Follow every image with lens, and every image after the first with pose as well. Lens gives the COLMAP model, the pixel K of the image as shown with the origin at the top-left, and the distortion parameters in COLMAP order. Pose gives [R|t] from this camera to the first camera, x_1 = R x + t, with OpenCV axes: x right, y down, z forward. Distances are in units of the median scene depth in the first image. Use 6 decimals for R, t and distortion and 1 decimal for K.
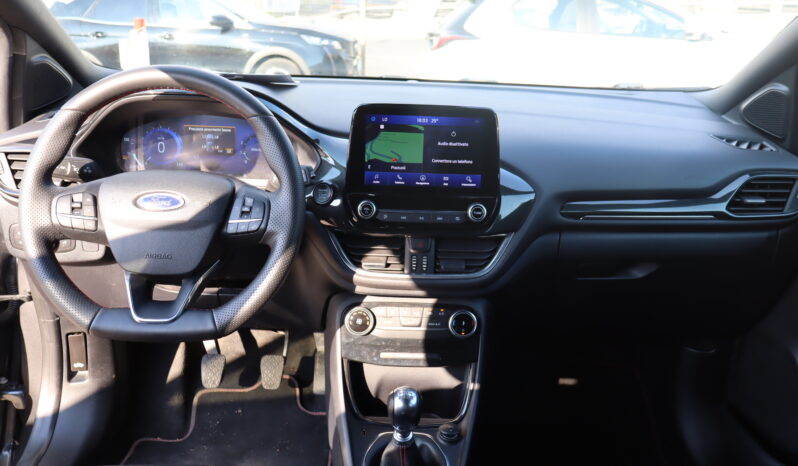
lens RADIAL K [[734.0, 0, 399.0], [0, 734.0, 233.0], [0, 0, 1]] dist [-0.008372, 0.000453]
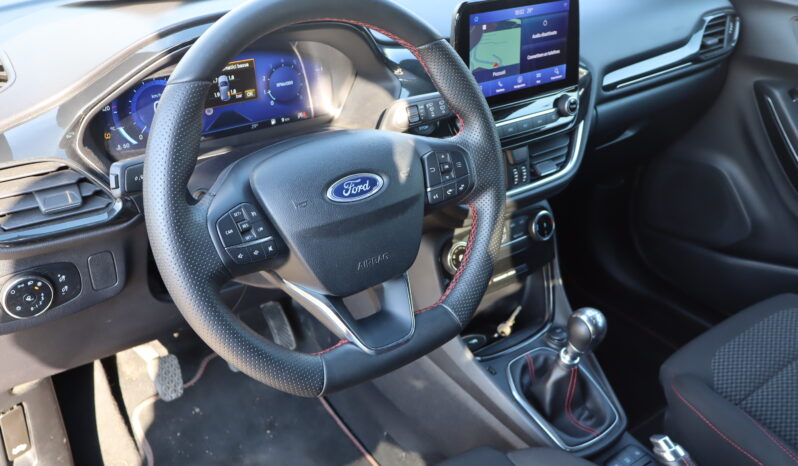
lens RADIAL K [[734.0, 0, 399.0], [0, 734.0, 233.0], [0, 0, 1]] dist [-0.008372, 0.000453]
pose [[0.809799, -0.299803, 0.504326, -0.575276], [0.196883, 0.948602, 0.247773, -0.146122], [-0.552687, -0.101353, 0.827203, 0.342830]]
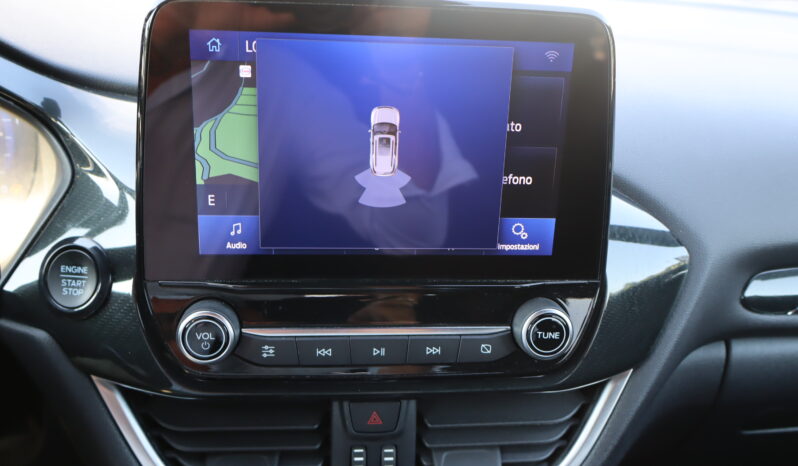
lens RADIAL K [[725.5, 0, 395.5], [0, 725.5, 240.1], [0, 0, 1]] dist [0.009488, 0.009526]
pose [[0.997622, -0.019961, 0.065962, 0.017744], [0.015183, 0.997278, 0.072149, -0.093952], [-0.067222, -0.070976, 0.995210, 0.678430]]
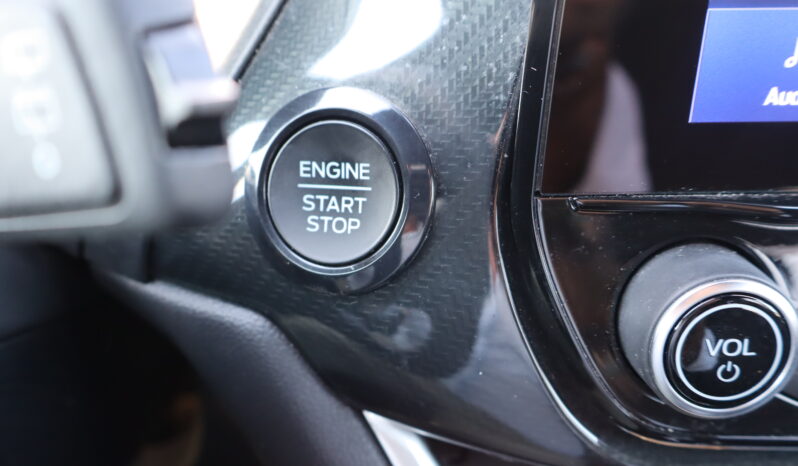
lens RADIAL K [[734.0, 0, 399.0], [0, 734.0, 233.0], [0, 0, 1]] dist [-0.008372, 0.000453]
pose [[0.999249, -0.037351, -0.010271, -0.097334], [0.038626, 0.980811, 0.191096, -0.072306], [0.002936, -0.191349, 0.981518, 0.888454]]
